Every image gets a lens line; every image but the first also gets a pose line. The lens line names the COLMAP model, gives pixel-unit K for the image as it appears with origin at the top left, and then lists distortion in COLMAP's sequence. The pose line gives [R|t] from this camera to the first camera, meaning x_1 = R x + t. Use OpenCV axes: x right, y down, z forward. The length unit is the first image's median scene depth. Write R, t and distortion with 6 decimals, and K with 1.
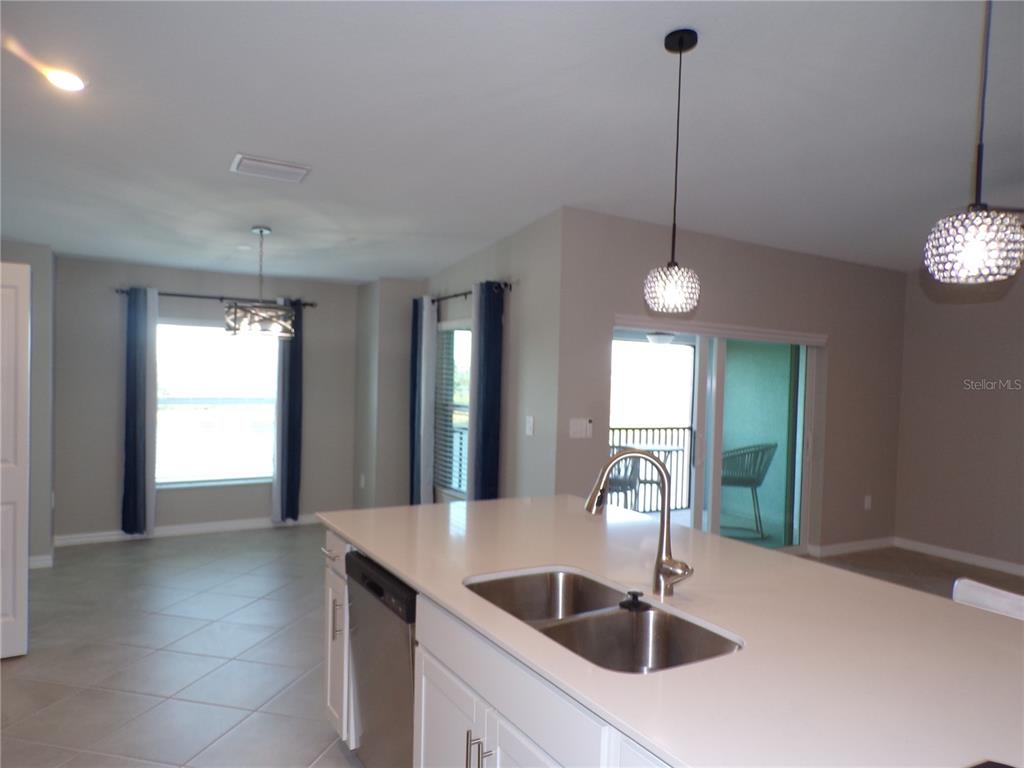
lens RADIAL K [[692.0, 0, 498.6], [0, 692.0, 376.6], [0, 0, 1]] dist [0.001534, 0.010554]
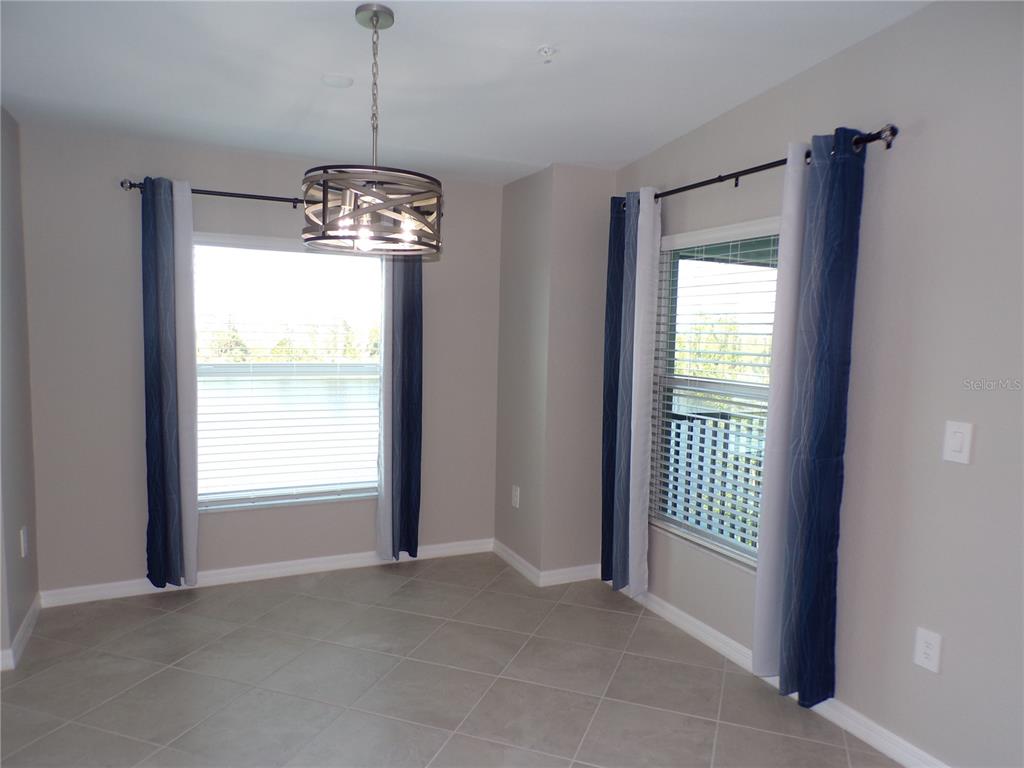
lens RADIAL K [[692.0, 0, 504.3], [0, 692.0, 390.3], [0, 0, 1]] dist [0.001534, 0.010554]
pose [[0.996562, 0.009782, -0.082270, -0.170835], [-0.002857, 0.996473, 0.083865, 0.001563], [0.082801, -0.083342, 0.993075, 0.413237]]
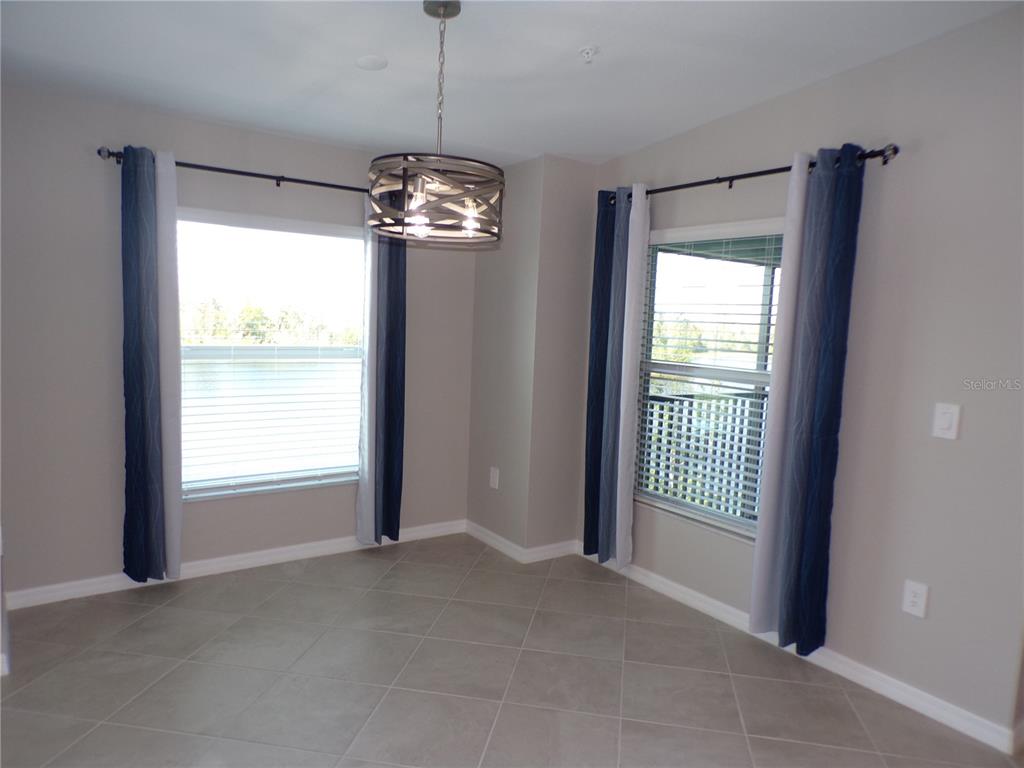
lens RADIAL K [[692.0, 0, 502.2], [0, 692.0, 387.3], [0, 0, 1]] dist [0.001534, 0.010554]
pose [[0.995912, 0.011026, 0.089650, -0.273290], [-0.020141, 0.994640, 0.101417, 0.000296], [-0.088052, -0.102808, 0.990796, 0.395921]]
